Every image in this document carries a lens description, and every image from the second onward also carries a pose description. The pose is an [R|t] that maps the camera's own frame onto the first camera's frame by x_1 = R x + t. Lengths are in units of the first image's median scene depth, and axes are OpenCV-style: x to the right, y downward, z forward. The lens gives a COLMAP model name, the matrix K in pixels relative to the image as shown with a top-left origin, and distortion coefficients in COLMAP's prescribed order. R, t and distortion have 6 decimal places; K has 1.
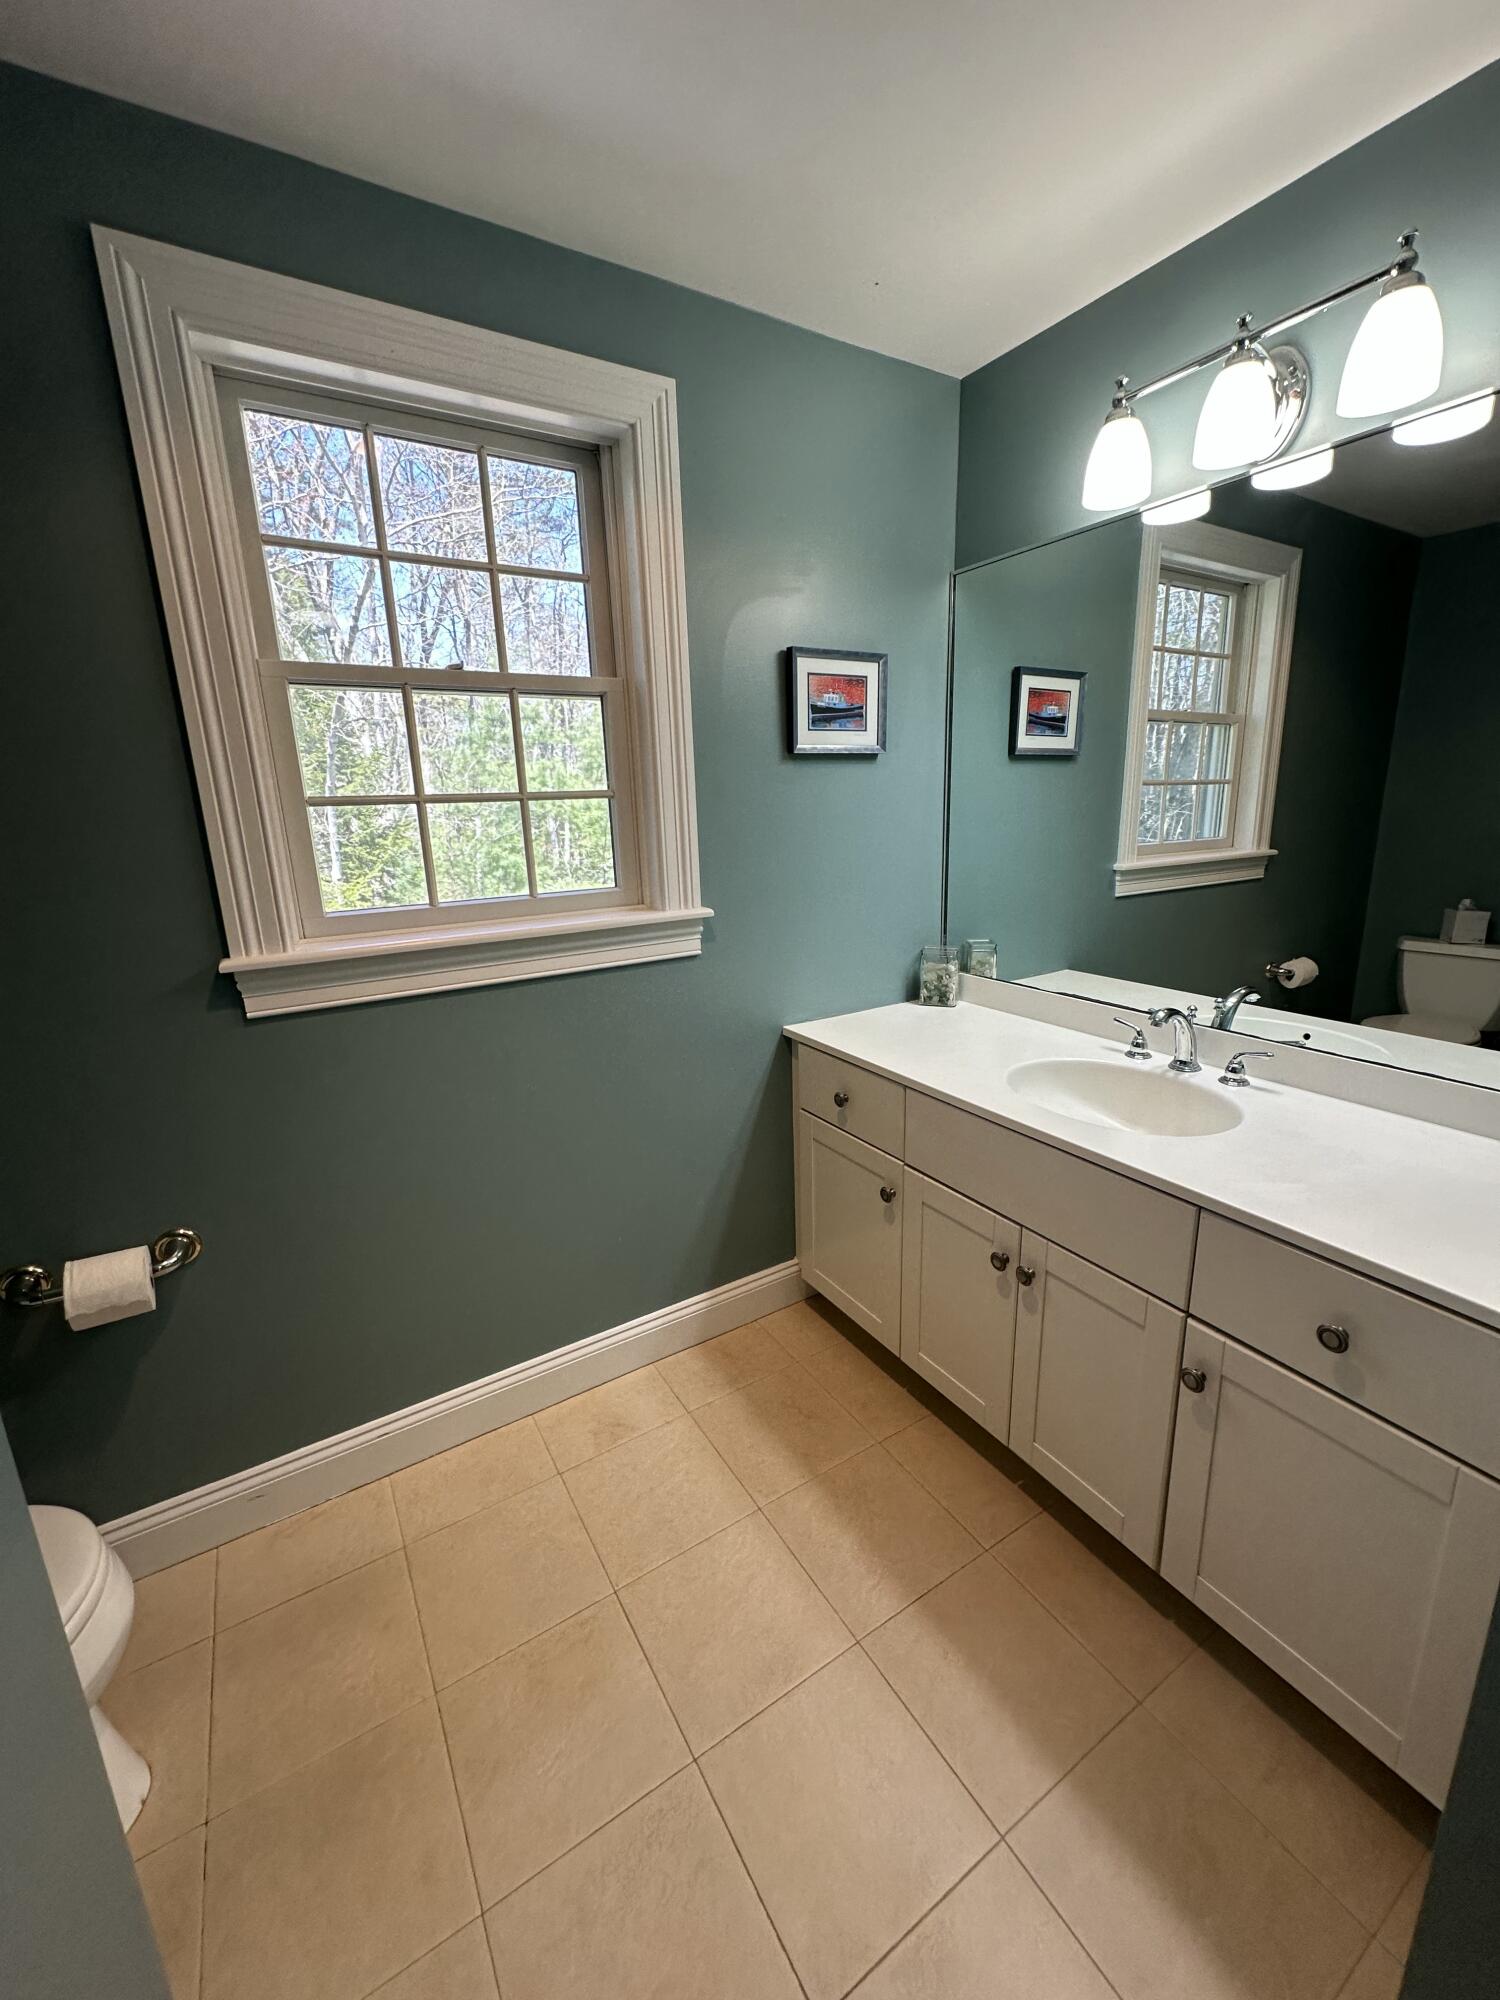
lens RADIAL K [[795.8, 0, 744.2], [0, 795.8, 1000.8], [0, 0, 1]] dist [-0.003313, 0.000741]
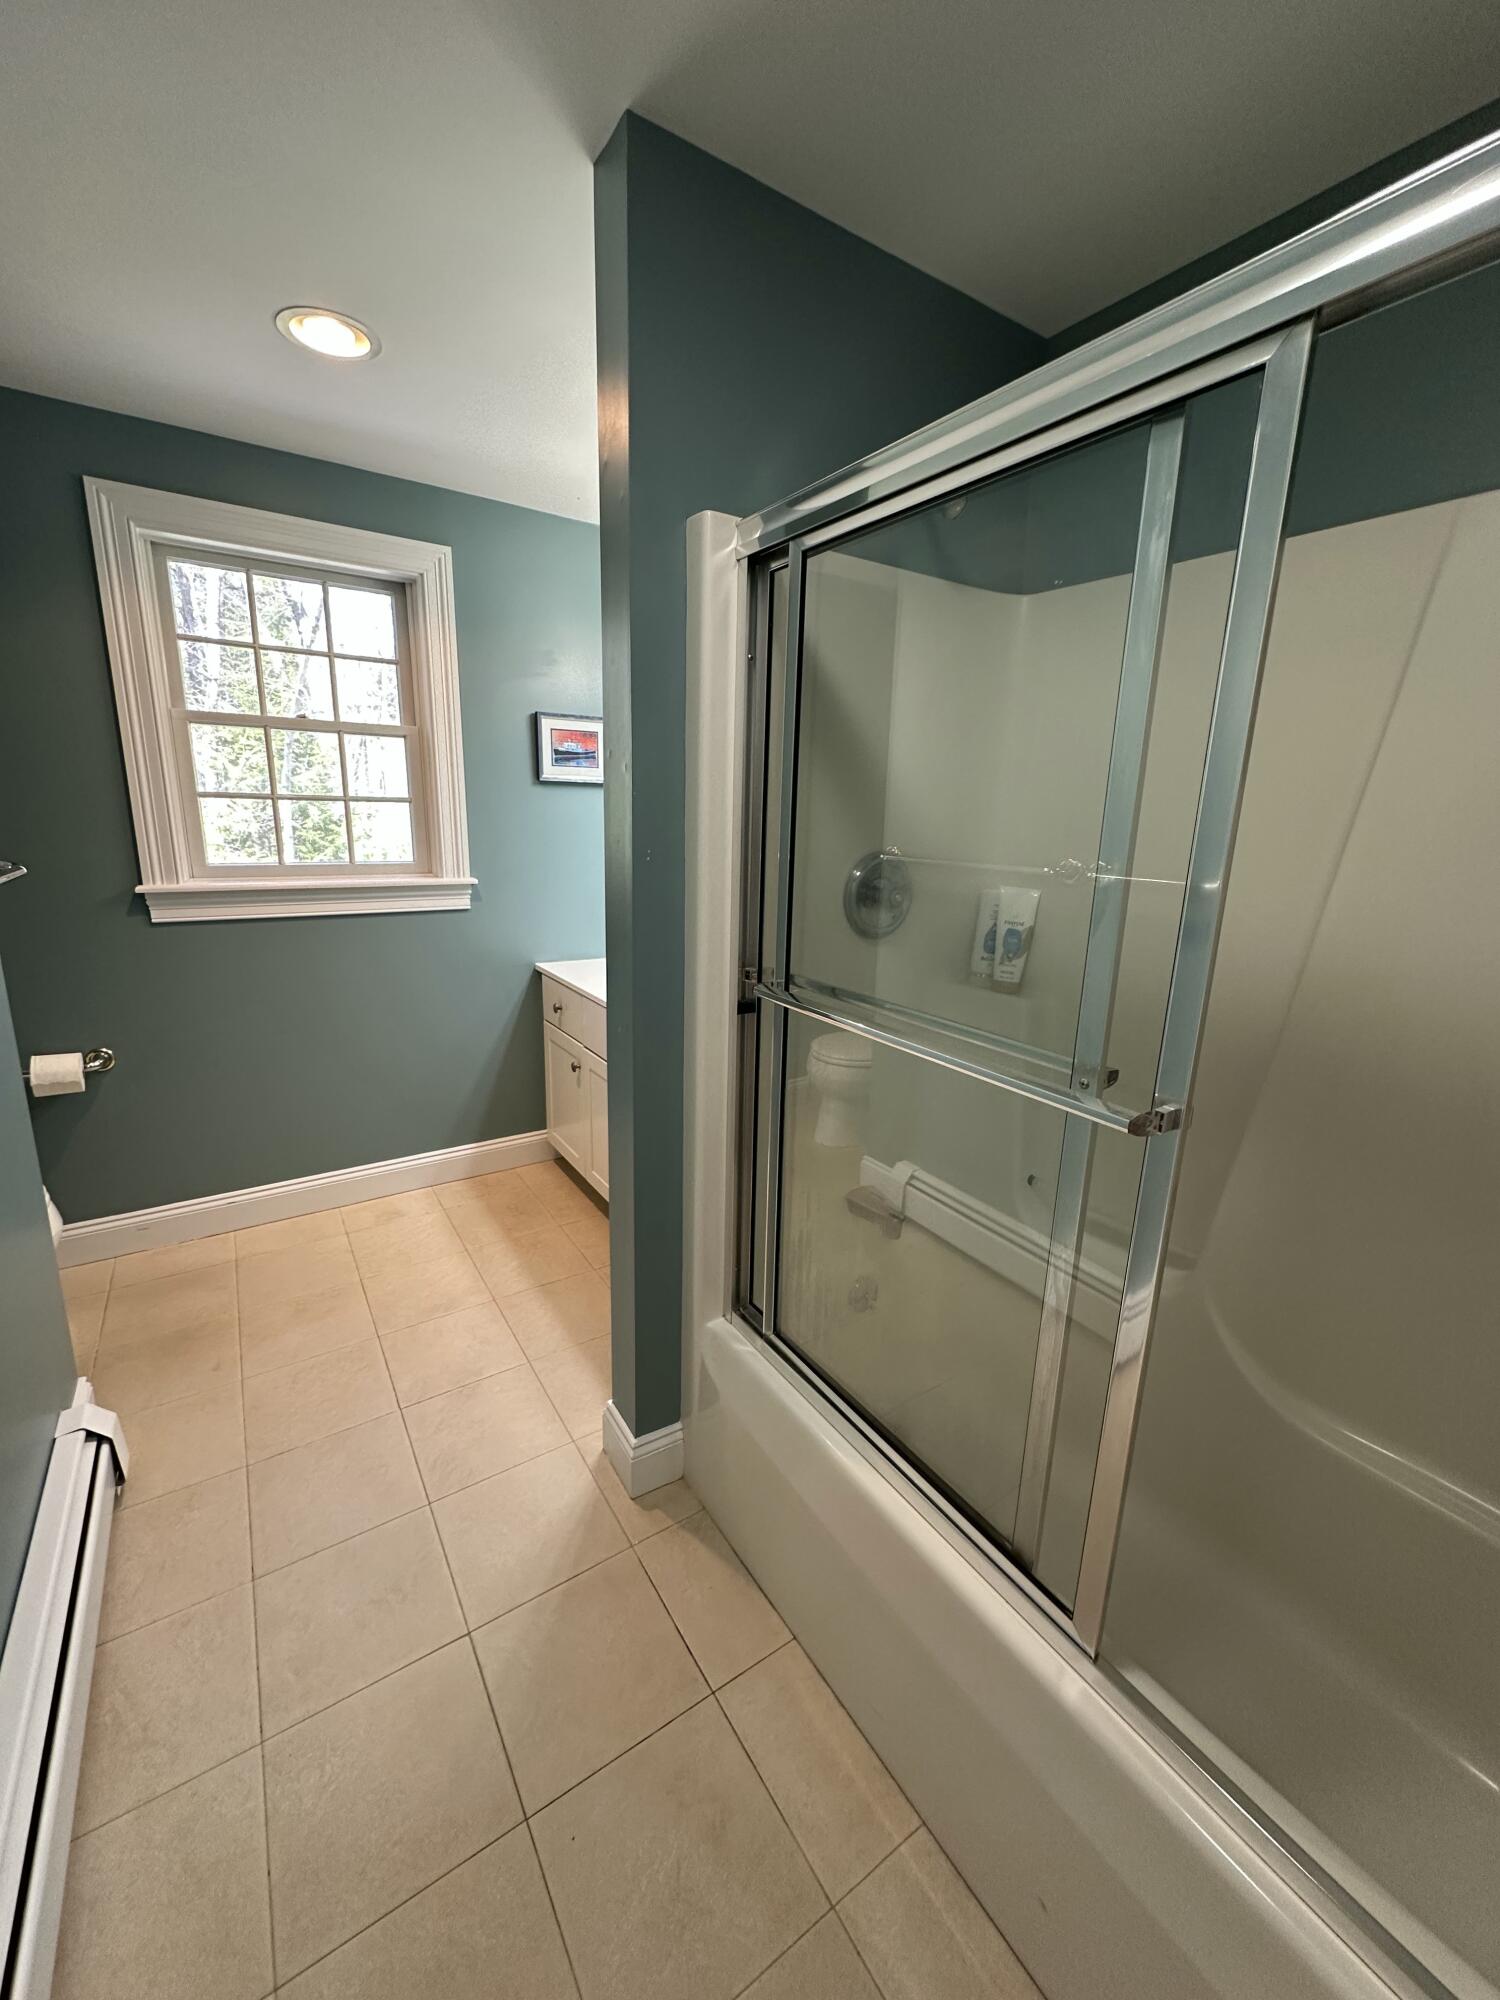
lens RADIAL K [[795.8, 0, 747.6], [0, 795.8, 999.7], [0, 0, 1]] dist [-0.003313, 0.000741]
pose [[0.998000, 0.047651, 0.041545, 0.489129], [-0.047090, 0.998787, -0.014364, 0.130464], [-0.042180, 0.012379, 0.999033, -0.624297]]
